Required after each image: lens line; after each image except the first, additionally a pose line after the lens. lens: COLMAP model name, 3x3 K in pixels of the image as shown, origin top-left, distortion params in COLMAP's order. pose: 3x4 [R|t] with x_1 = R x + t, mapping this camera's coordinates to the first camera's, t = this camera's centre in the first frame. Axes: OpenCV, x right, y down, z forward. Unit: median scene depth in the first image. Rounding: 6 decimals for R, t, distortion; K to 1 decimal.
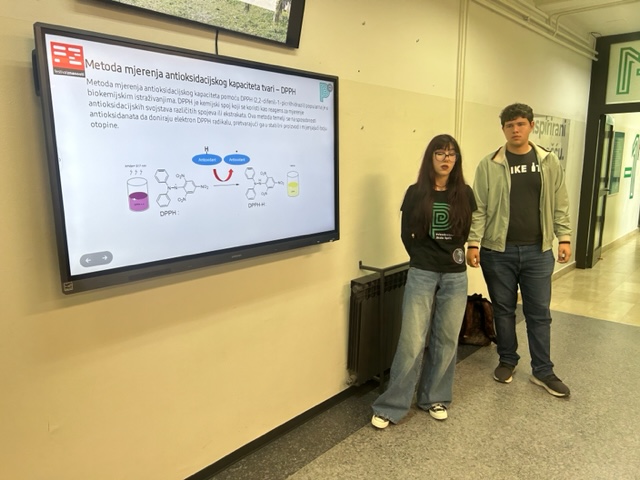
lens RADIAL K [[489.3, 0, 329.0], [0, 489.3, 251.5], [0, 0, 1]] dist [0.007785, 0.004768]
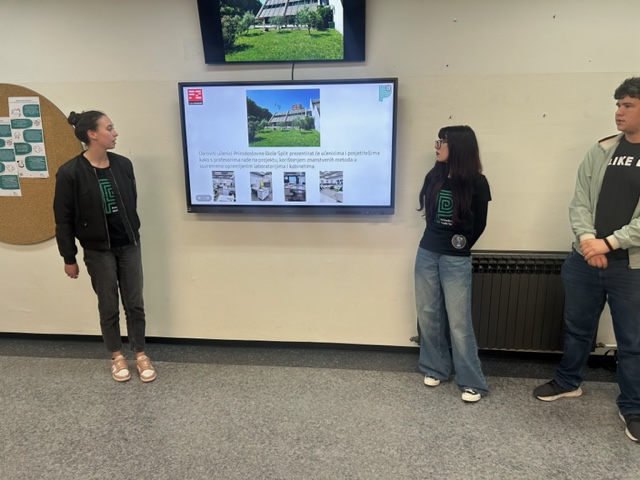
lens RADIAL K [[483.0, 0, 318.3], [0, 483.0, 259.0], [0, 0, 1]] dist [0.077721, -0.083457]
pose [[0.578603, 0.199761, -0.790768, 1.042497], [-0.150004, 0.979067, 0.137570, -0.062181], [0.801697, 0.039020, 0.596456, 0.158070]]
